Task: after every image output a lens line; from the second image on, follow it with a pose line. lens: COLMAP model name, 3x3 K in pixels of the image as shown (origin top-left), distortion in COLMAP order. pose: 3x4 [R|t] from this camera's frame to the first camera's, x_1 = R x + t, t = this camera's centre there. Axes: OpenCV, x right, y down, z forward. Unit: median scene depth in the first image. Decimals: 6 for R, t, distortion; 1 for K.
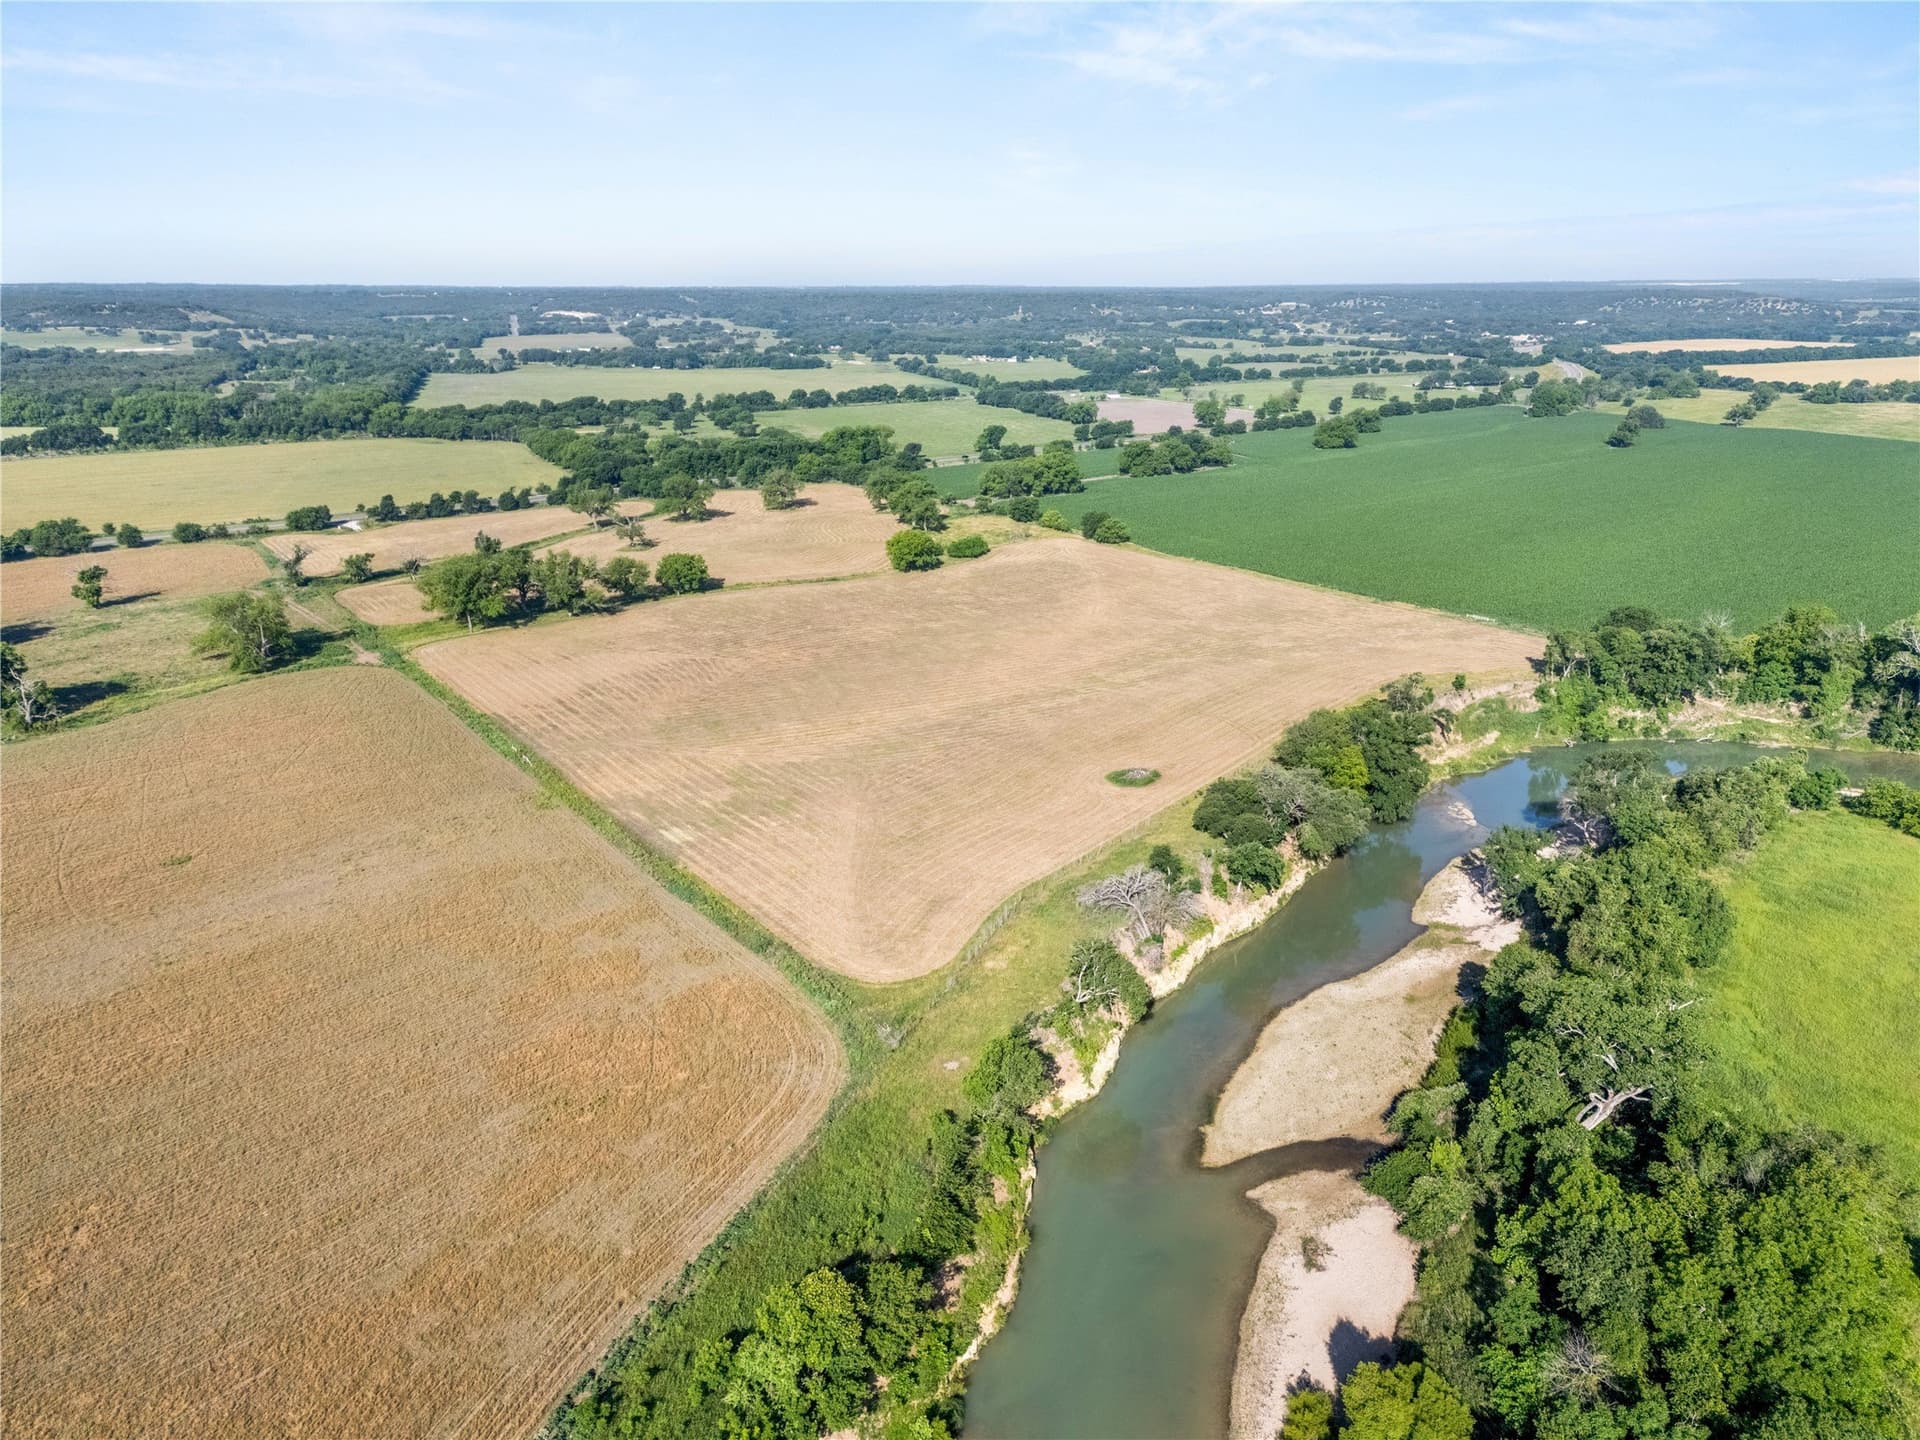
lens RADIAL K [[1421.7, 0, 956.6], [0, 1421.7, 722.3], [0, 0, 1]] dist [0.055360, -0.031284]
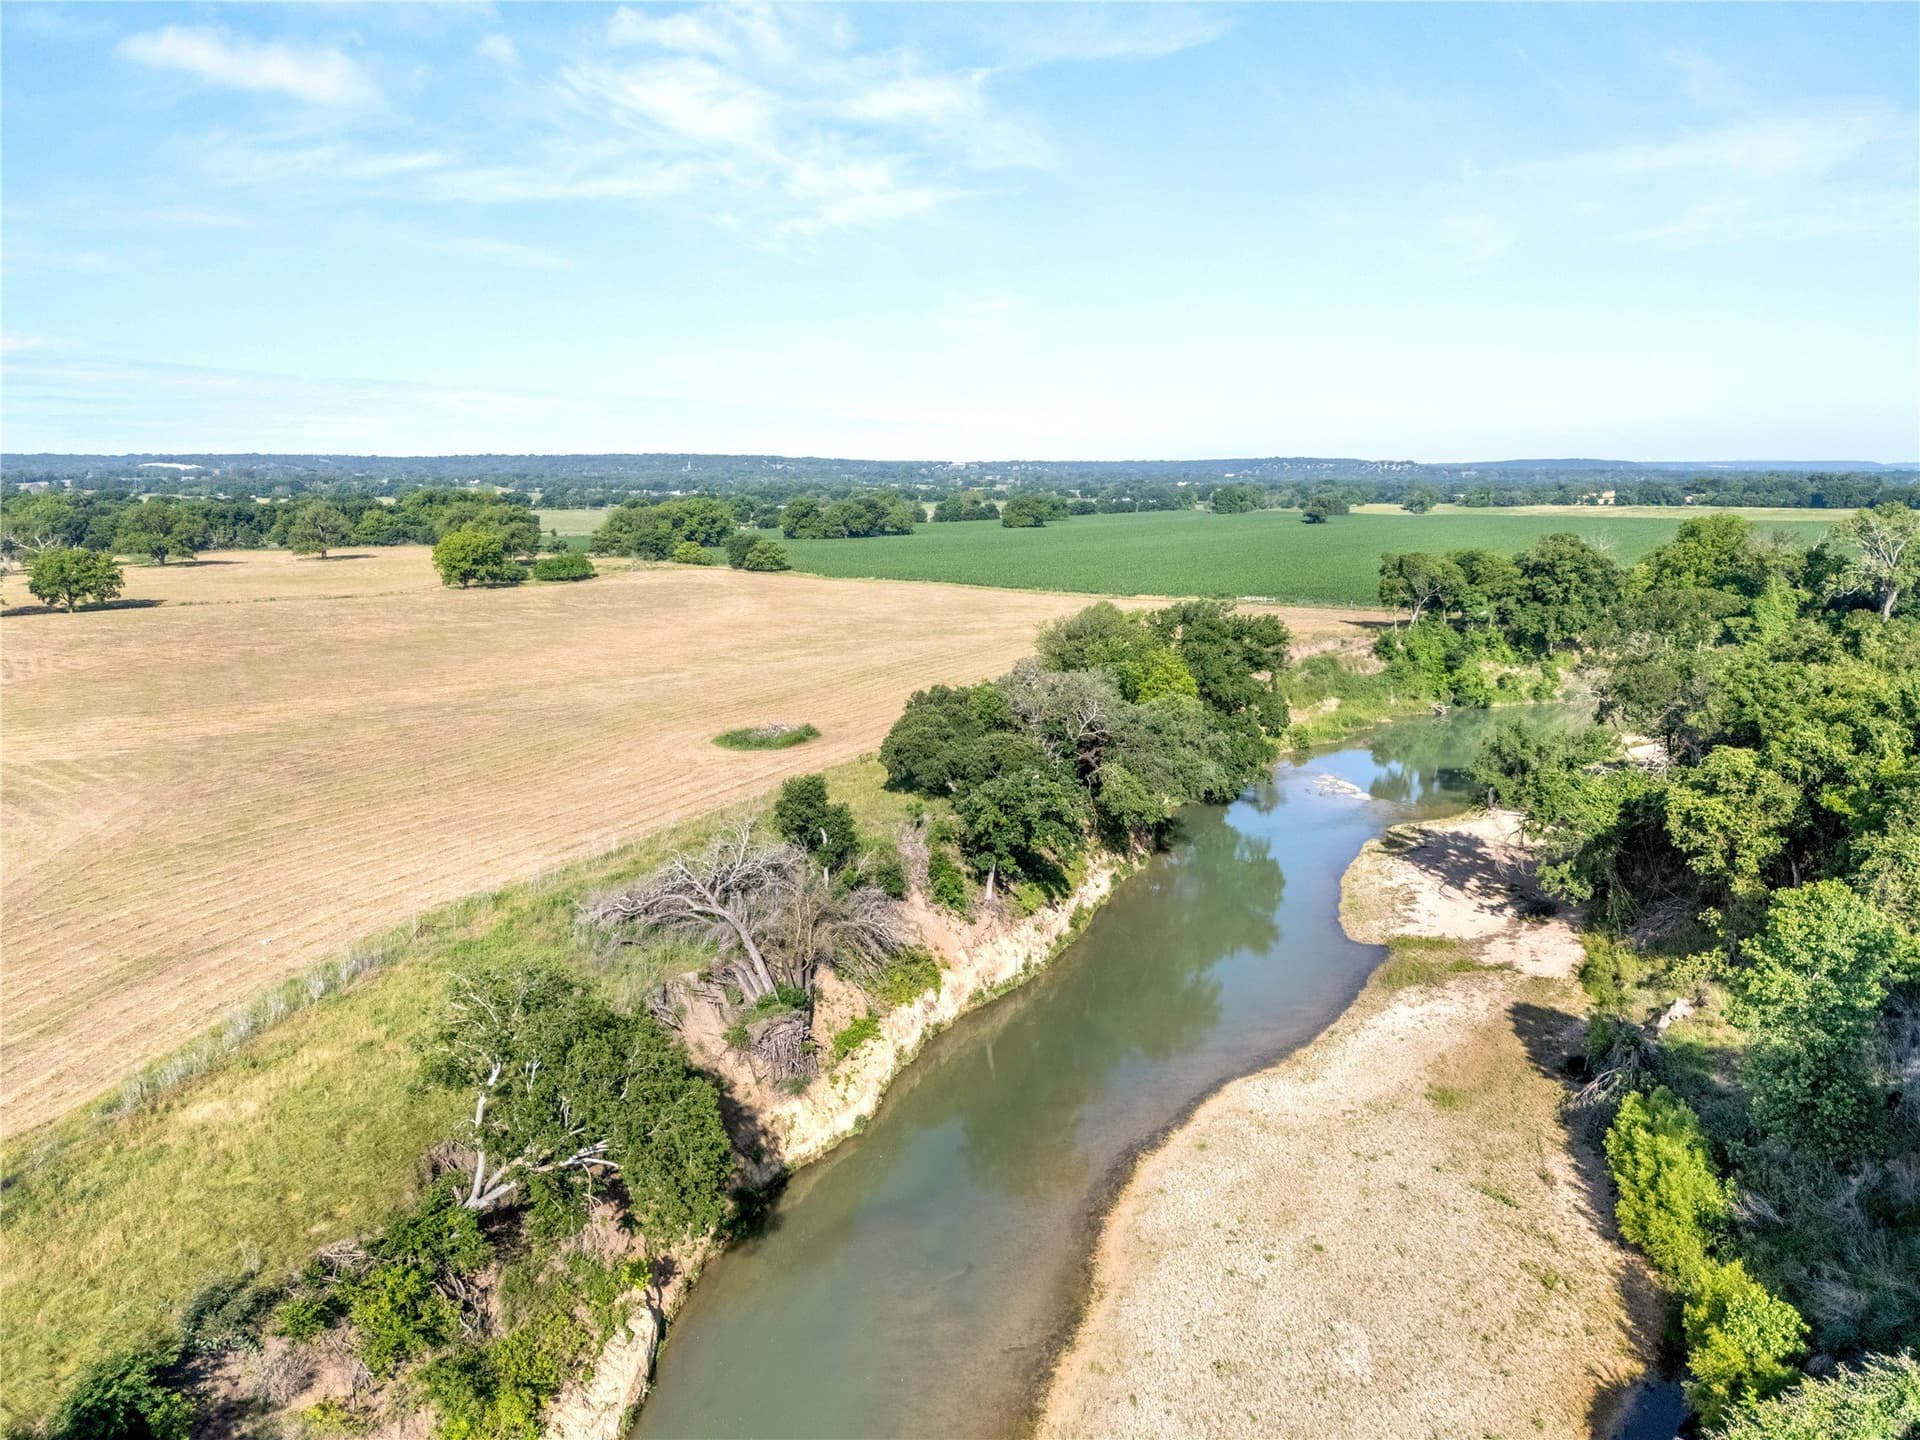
lens RADIAL K [[1436.5, 0, 982.7], [0, 1436.5, 717.5], [0, 0, 1]] dist [0.100038, -0.098583]
pose [[0.972312, -0.035637, 0.230955, 0.096366], [0.063795, 0.991242, -0.115623, 0.116119], [-0.224812, 0.127155, 0.966070, 0.570464]]
